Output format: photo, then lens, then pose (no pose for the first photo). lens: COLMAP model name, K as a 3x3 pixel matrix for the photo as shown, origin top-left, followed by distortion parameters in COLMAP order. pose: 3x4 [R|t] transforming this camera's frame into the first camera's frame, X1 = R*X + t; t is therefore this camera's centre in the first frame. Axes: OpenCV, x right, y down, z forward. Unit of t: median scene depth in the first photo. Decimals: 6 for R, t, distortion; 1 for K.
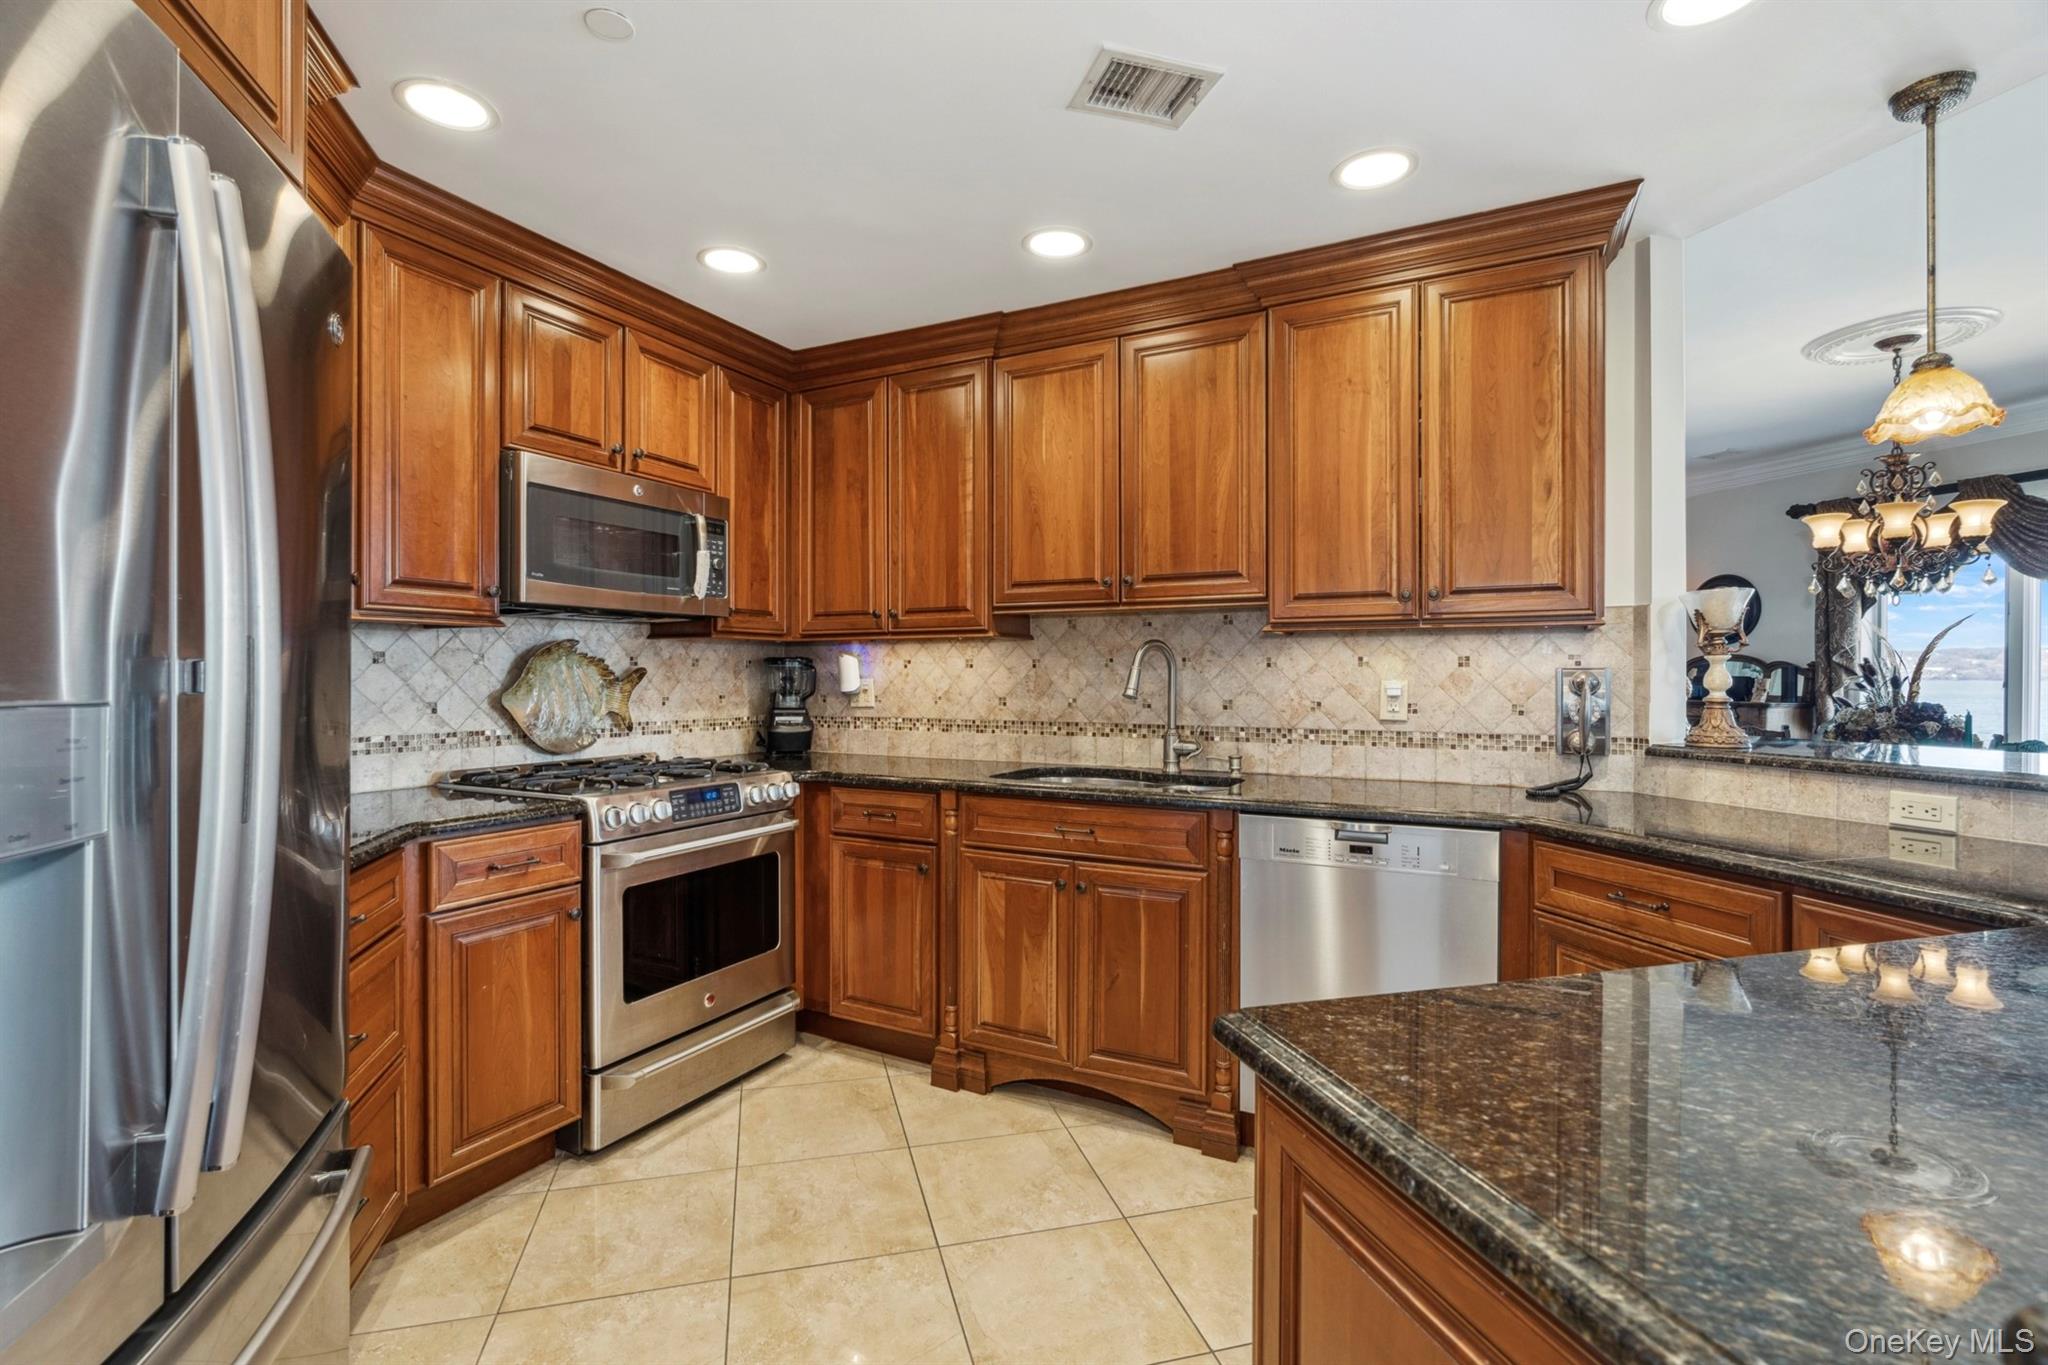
lens RADIAL K [[938.8, 0, 1024.0], [0, 938.8, 682.5], [0, 0, 1]] dist [-0.000944, -0.000041]
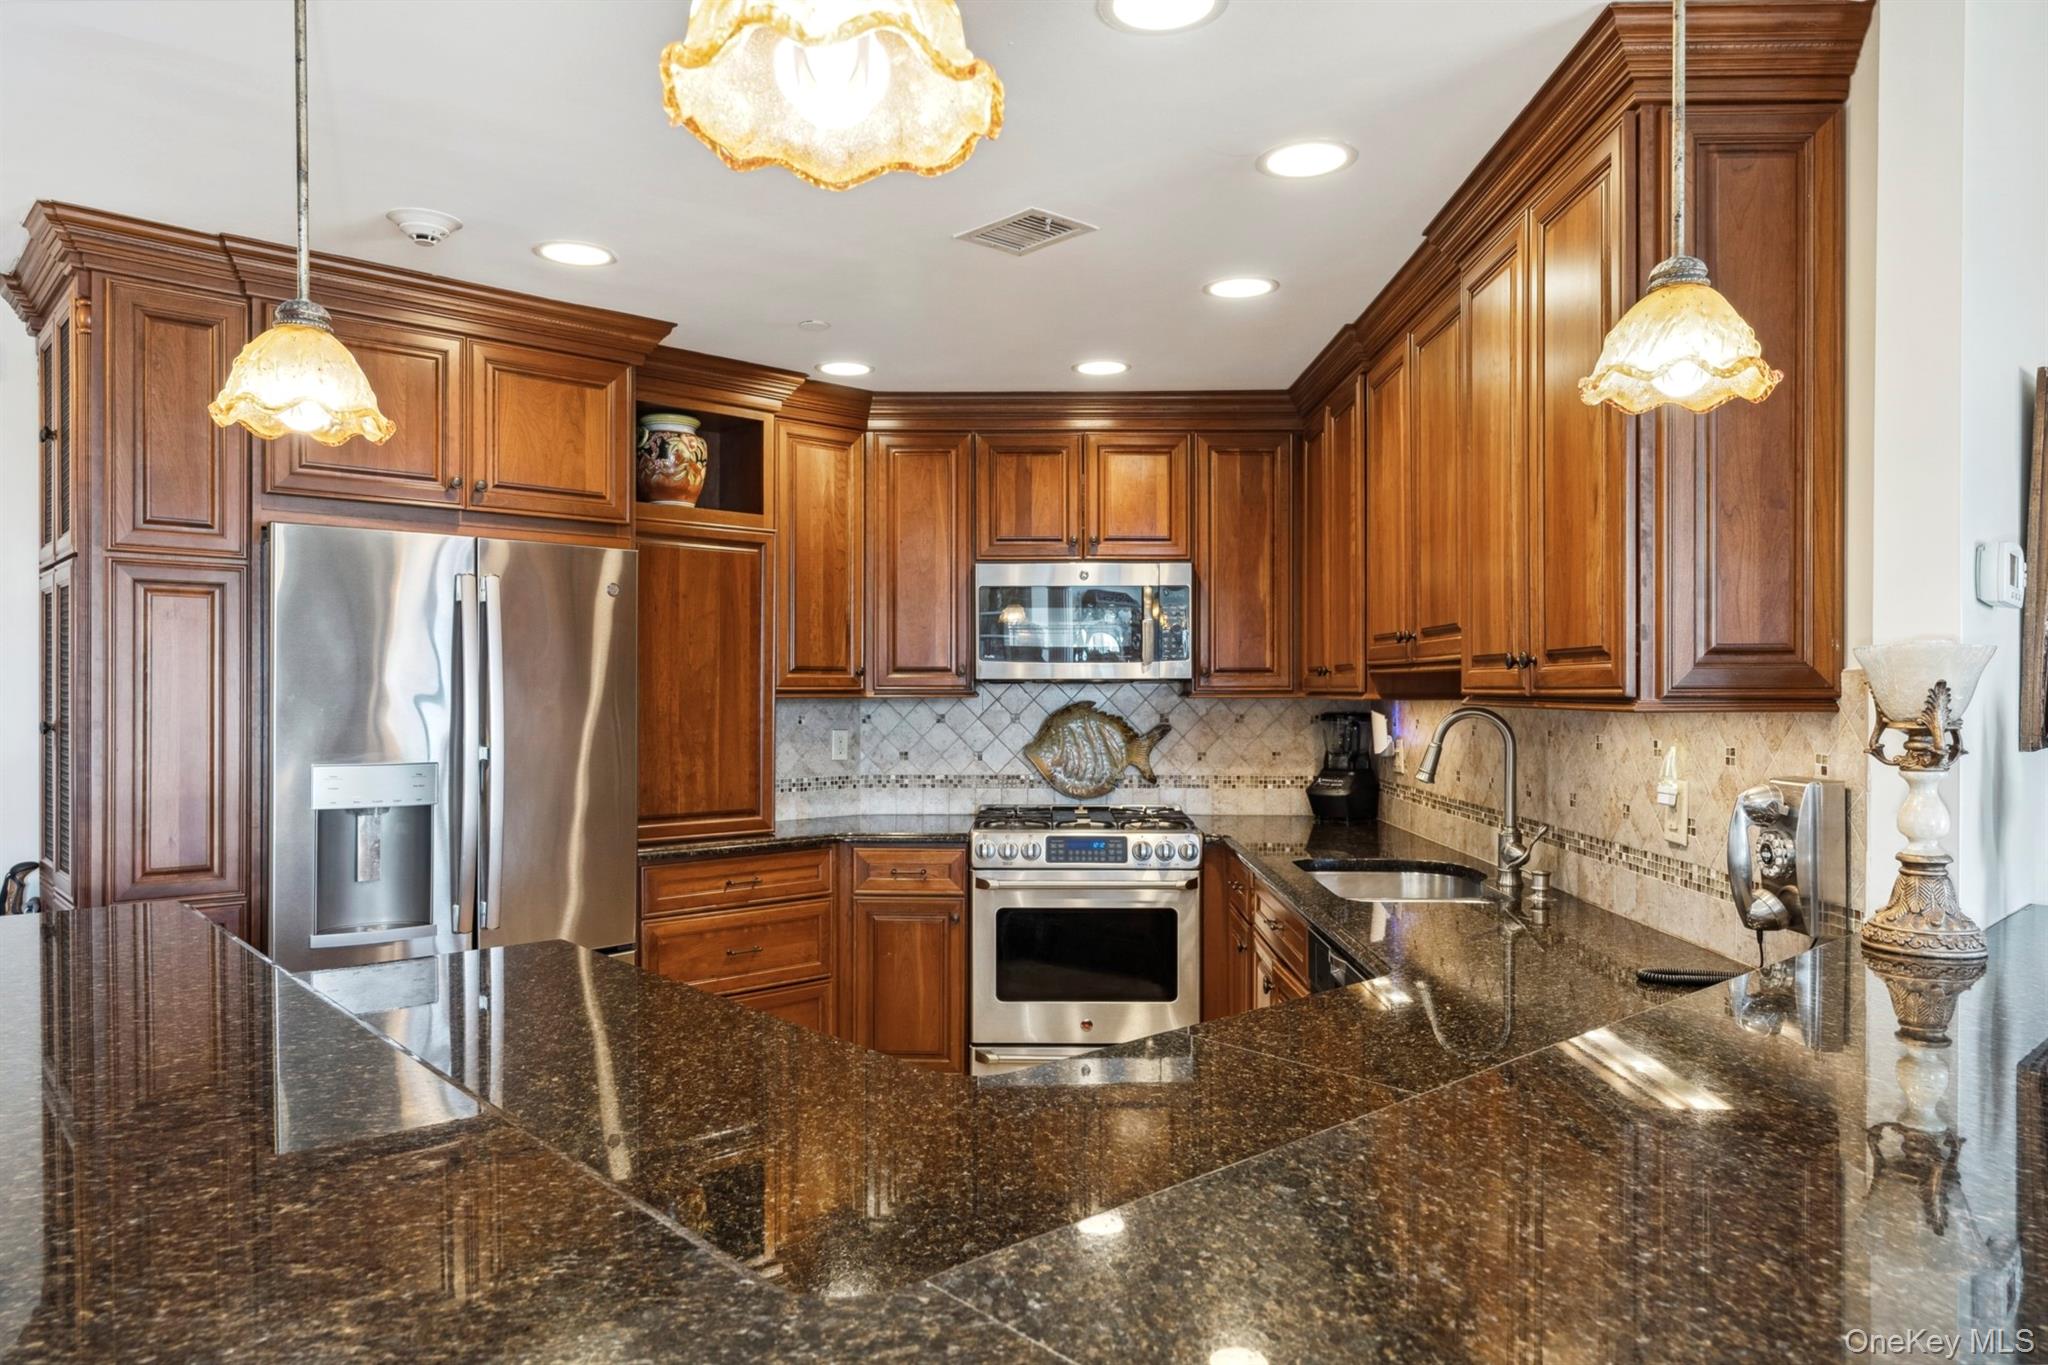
lens RADIAL K [[1361.8, 0, 1024.0], [0, 1361.8, 682.5], [0, 0, 1]] dist [0.002420, 0.000170]
pose [[0.434111, -0.002328, -0.900856, 1.018536], [-0.007512, 0.999953, -0.006204, -0.058652], [0.900828, 0.009460, 0.434073, 0.199896]]
